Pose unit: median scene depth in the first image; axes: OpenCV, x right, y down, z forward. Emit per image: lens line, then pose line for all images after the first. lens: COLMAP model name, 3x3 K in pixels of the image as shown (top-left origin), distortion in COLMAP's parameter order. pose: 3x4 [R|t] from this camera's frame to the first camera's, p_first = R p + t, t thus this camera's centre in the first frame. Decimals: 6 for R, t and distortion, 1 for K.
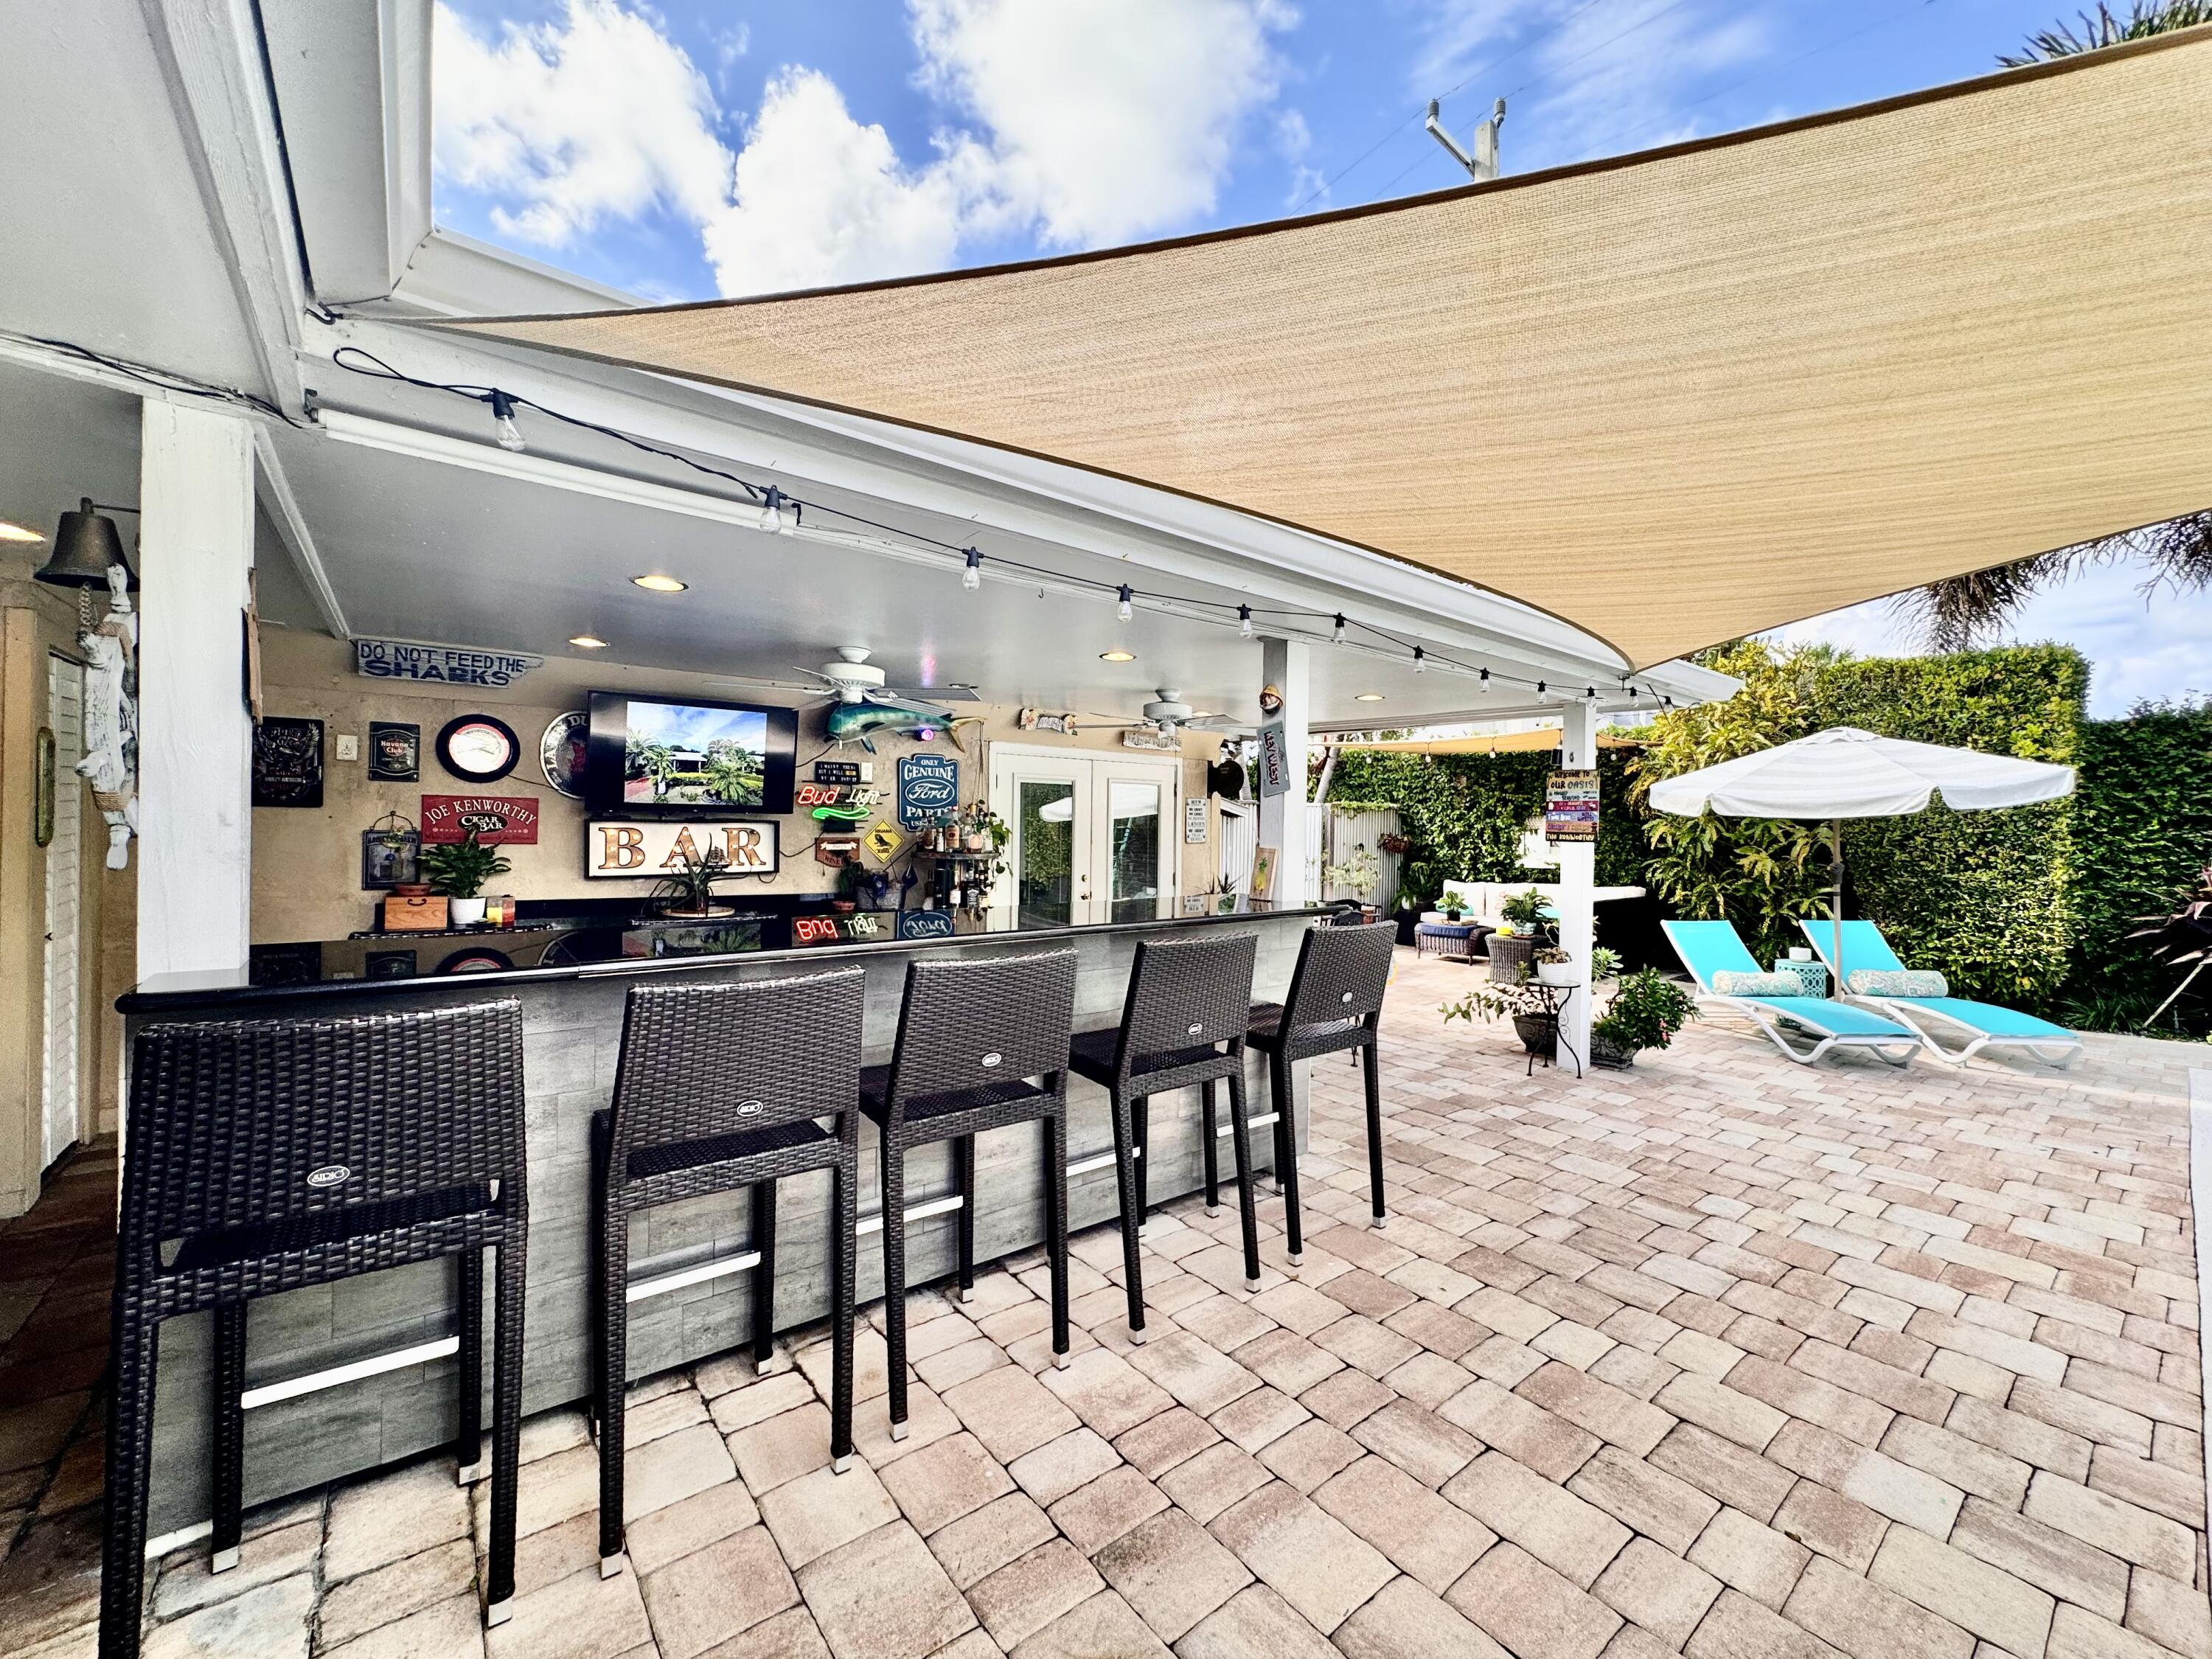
lens RADIAL K [[884.0, 0, 1108.9], [0, 884.0, 828.4], [0, 0, 1]] dist [-0.001075, -0.000102]
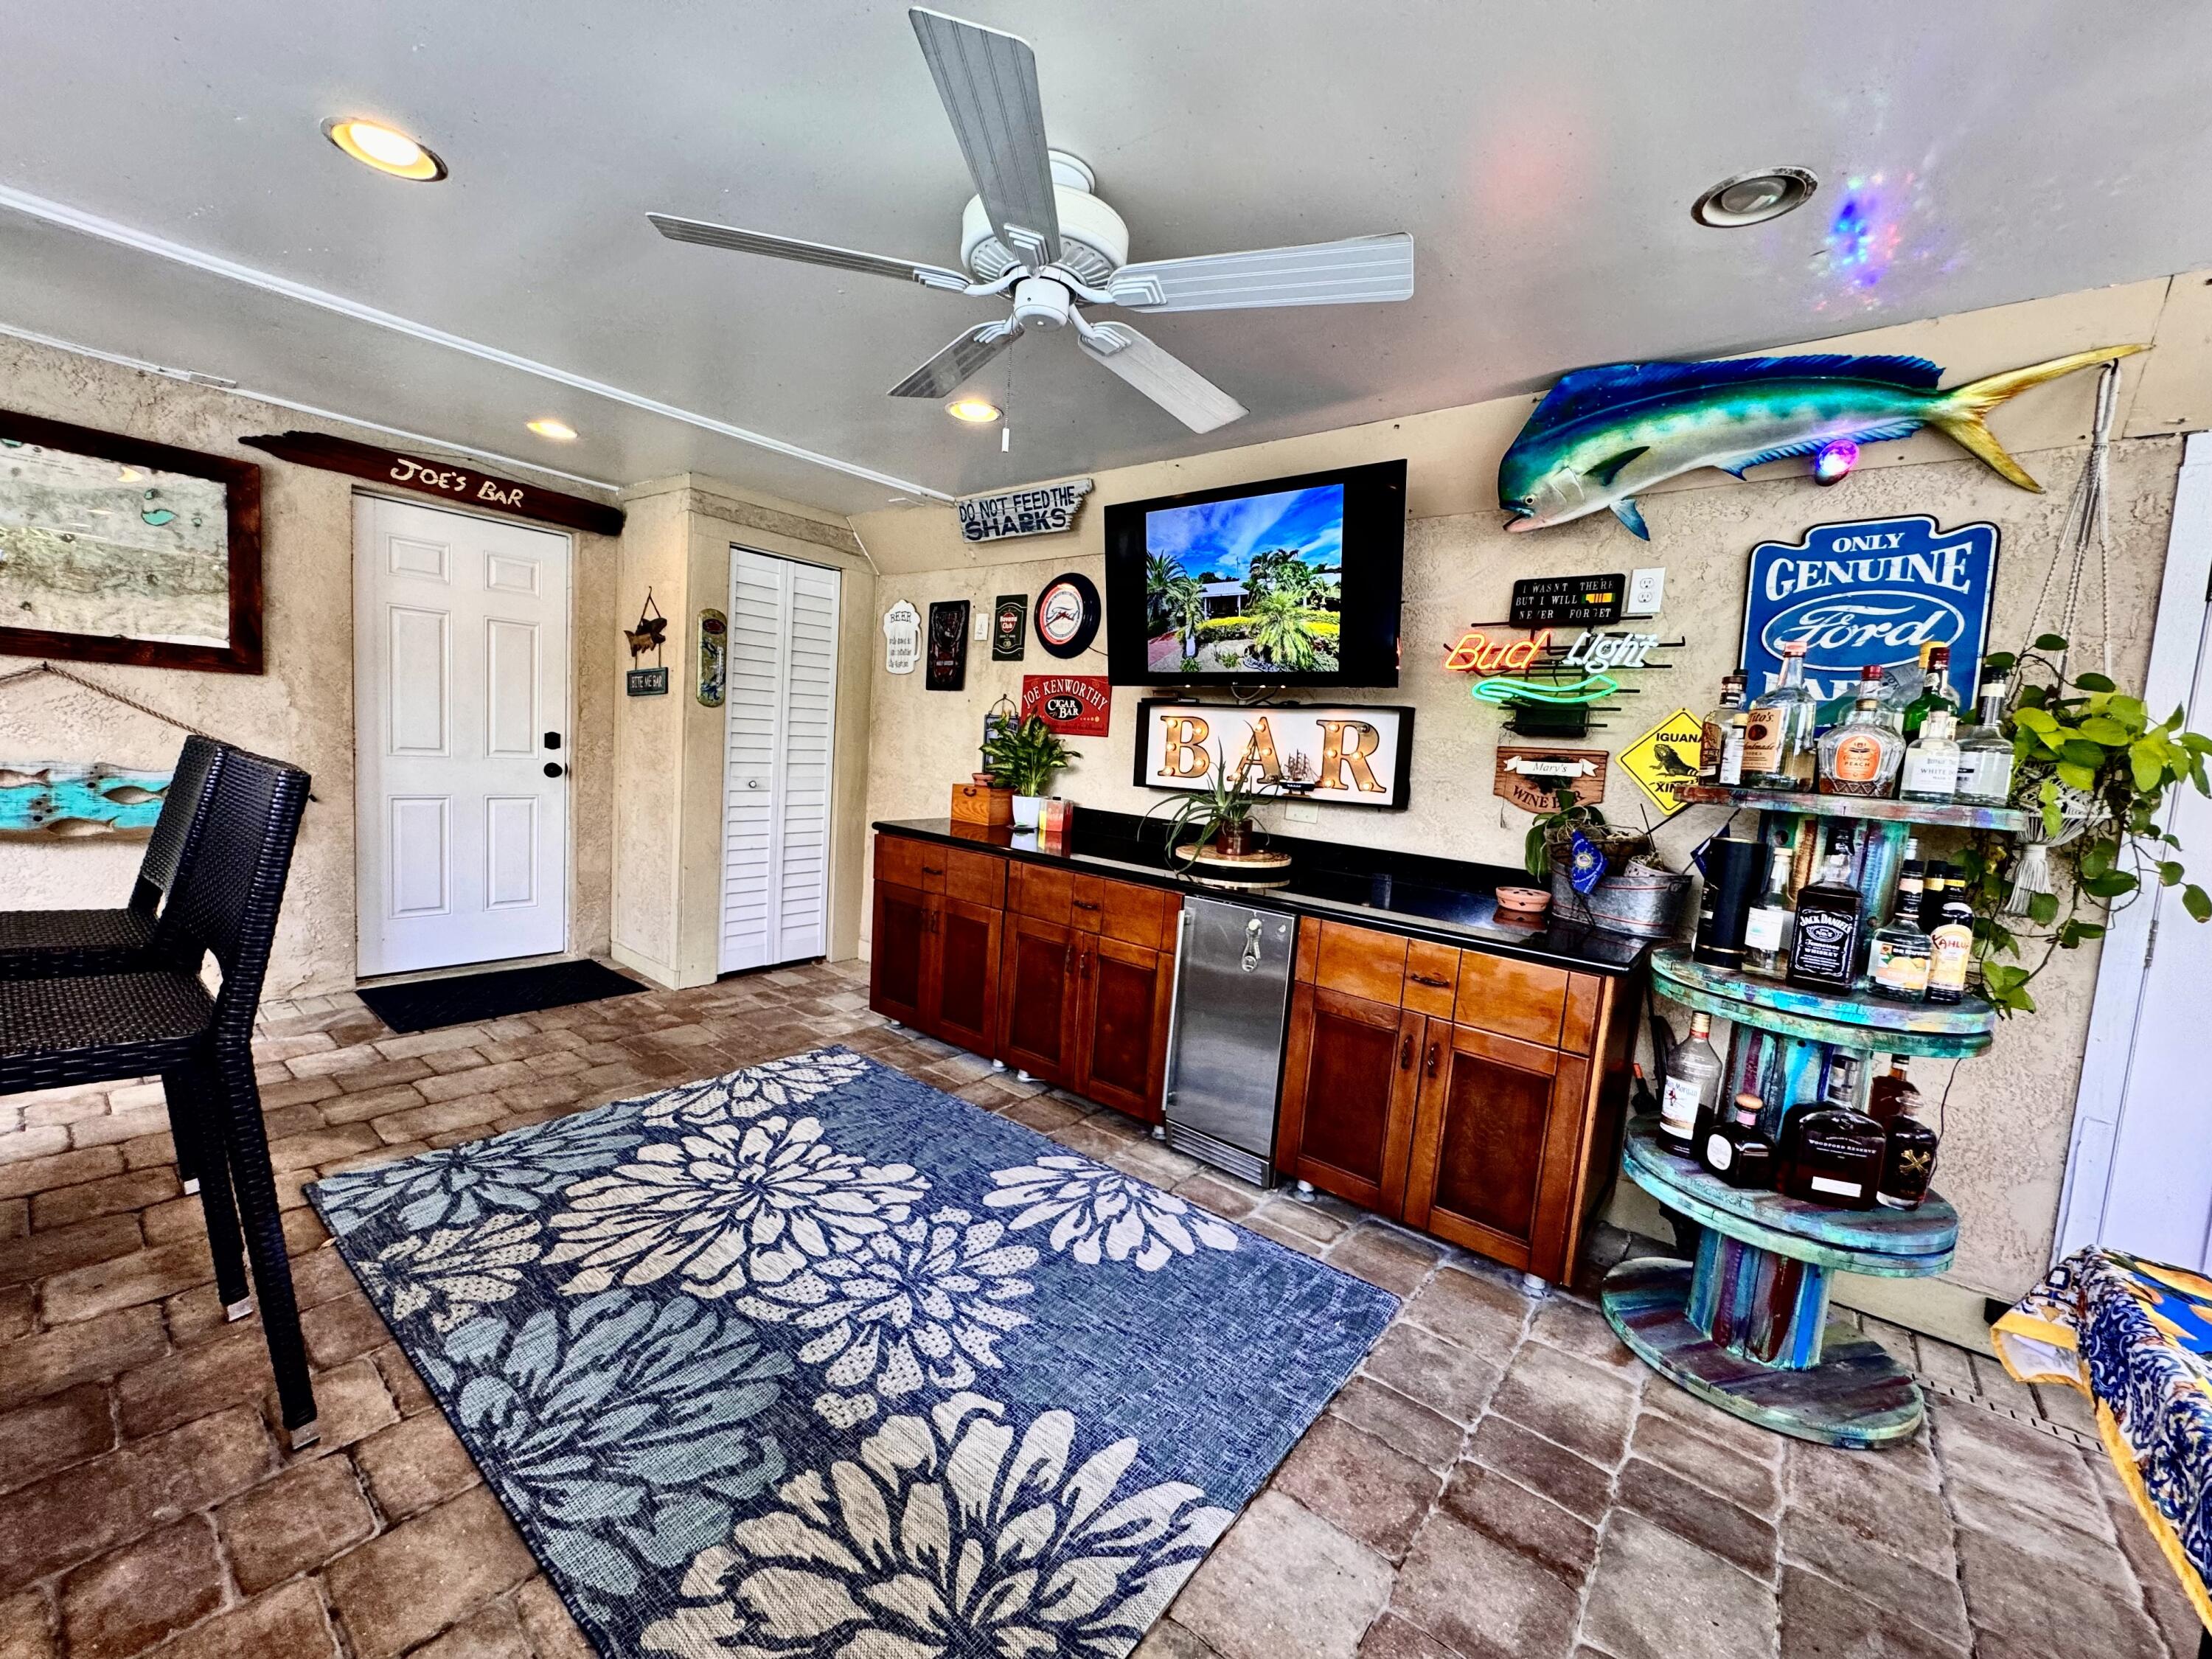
lens RADIAL K [[884.0, 0, 1108.9], [0, 884.0, 828.4], [0, 0, 1]] dist [-0.001075, -0.000102]
pose [[0.230940, 0.085275, -0.969224, 0.090147], [-0.069119, 0.995073, 0.071080, 0.039965], [0.970510, 0.050576, 0.235696, 0.786339]]
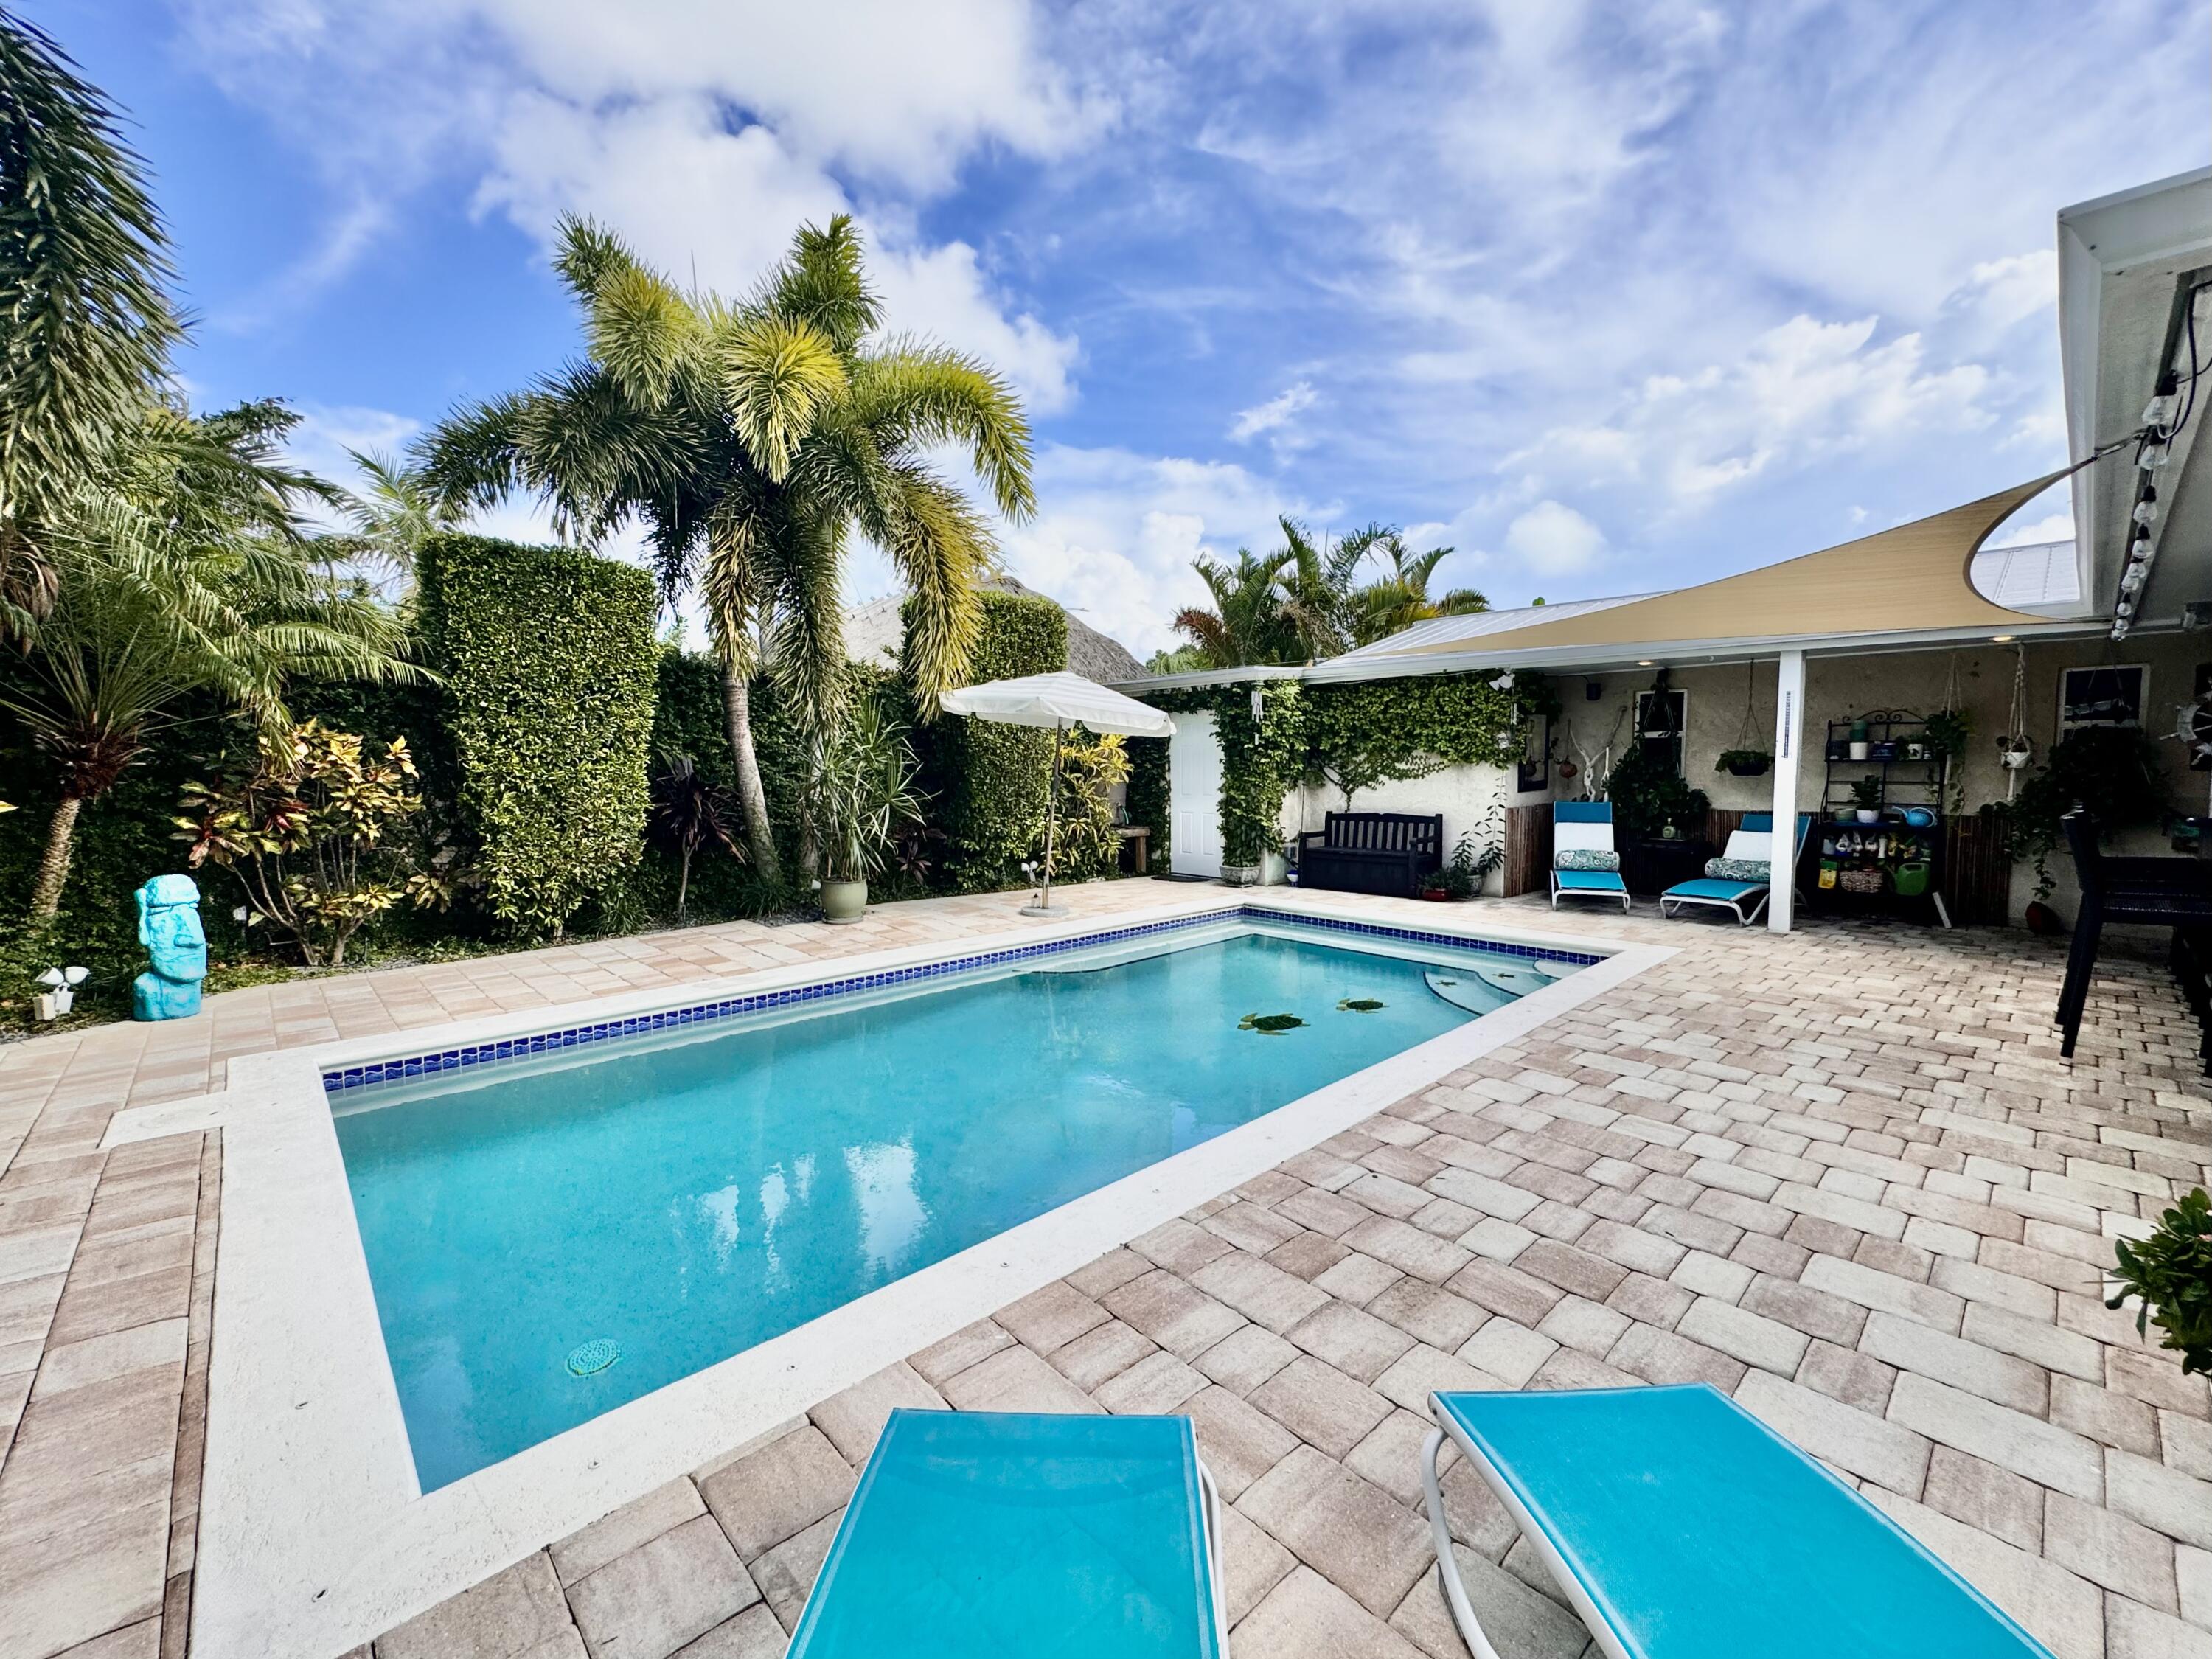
lens RADIAL K [[912.5, 0, 1106.0], [0, 912.5, 829.5], [0, 0, 1]] dist [-0.000784, -0.000115]
pose [[-0.996255, -0.007602, -0.086126, 1.112667], [-0.014146, 0.997035, 0.075634, 0.027355], [0.085296, 0.076569, -0.993409, 1.344195]]
